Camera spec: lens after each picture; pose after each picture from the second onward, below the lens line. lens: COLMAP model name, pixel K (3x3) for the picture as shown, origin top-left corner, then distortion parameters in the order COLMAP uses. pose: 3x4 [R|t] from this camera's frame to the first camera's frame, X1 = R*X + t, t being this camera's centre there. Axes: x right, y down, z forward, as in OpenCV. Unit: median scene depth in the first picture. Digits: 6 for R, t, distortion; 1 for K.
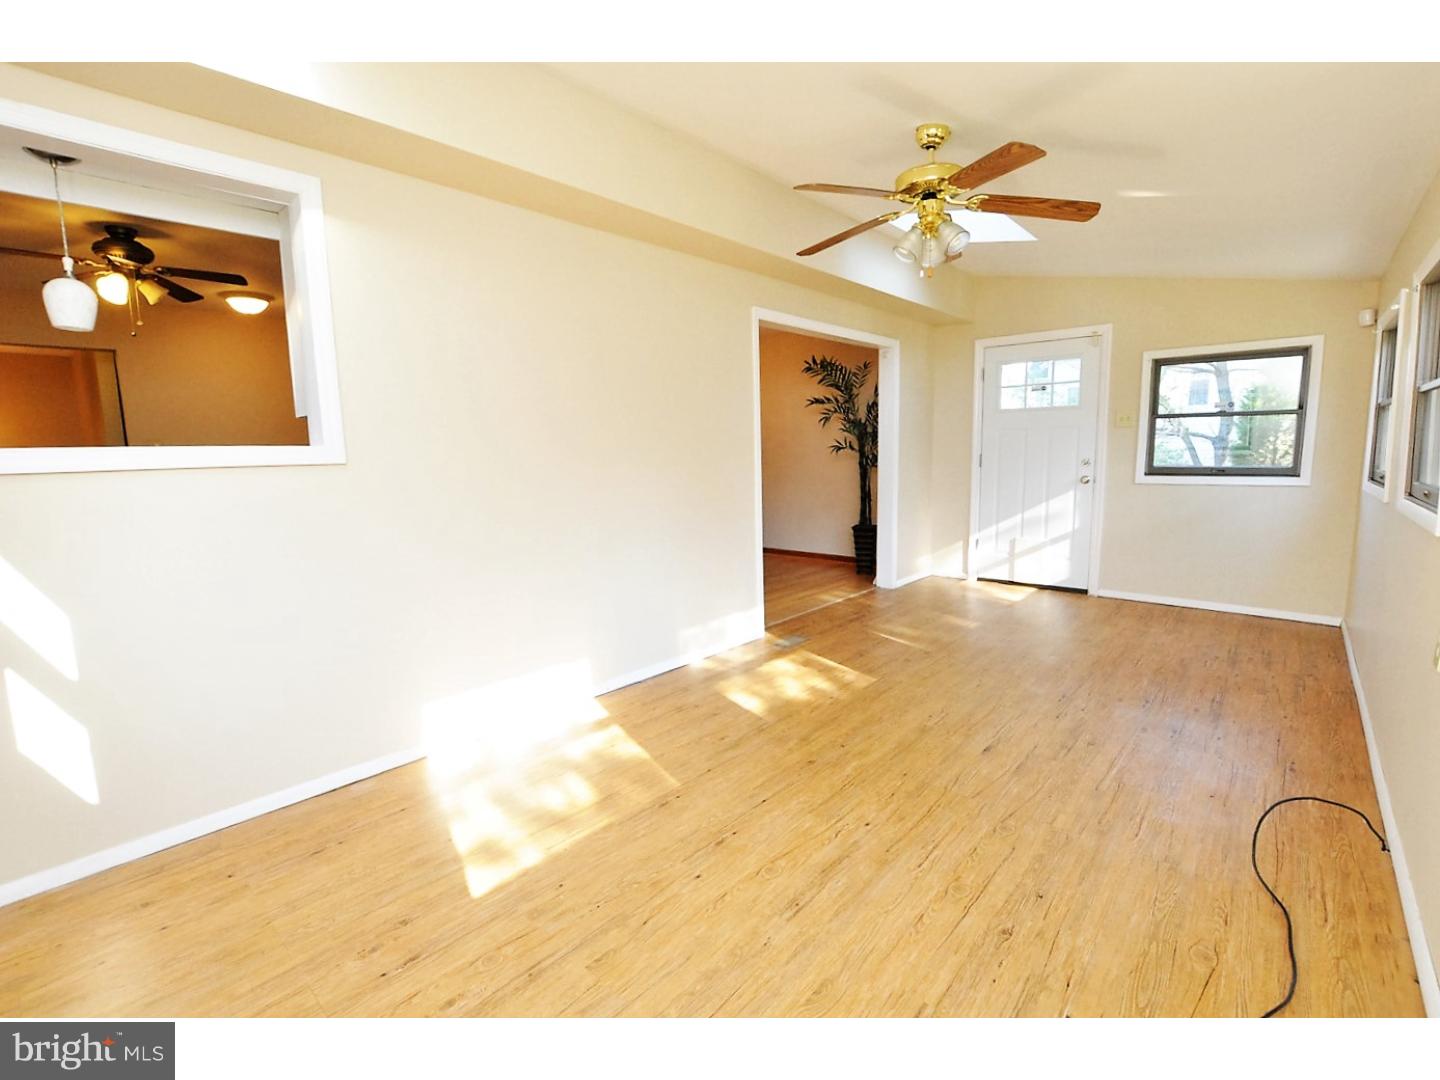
lens RADIAL K [[642.0, 0, 727.9], [0, 642.0, 541.5], [0, 0, 1]] dist [-0.022867, 0.000513]
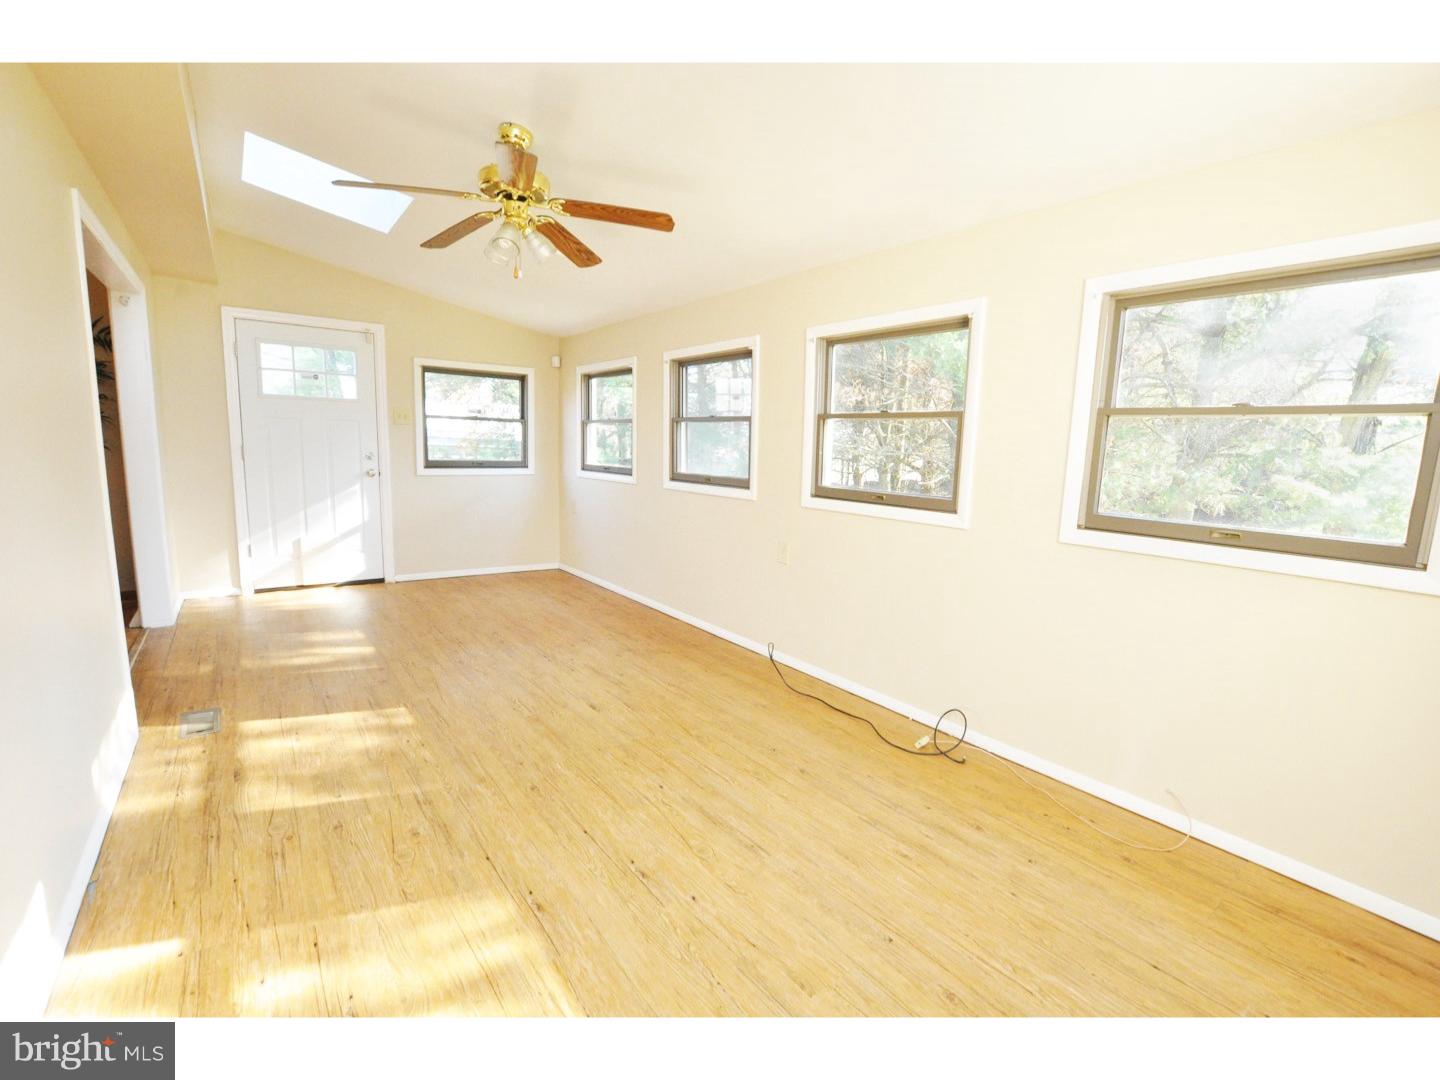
lens RADIAL K [[623.7, 0, 714.7], [0, 623.7, 537.3], [0, 0, 1]] dist [-0.024485, 0.000200]
pose [[0.221624, -0.114983, 0.968329, -0.438440], [0.100862, 0.990400, 0.094519, -0.048356], [-0.969902, 0.076720, 0.231094, 0.355784]]
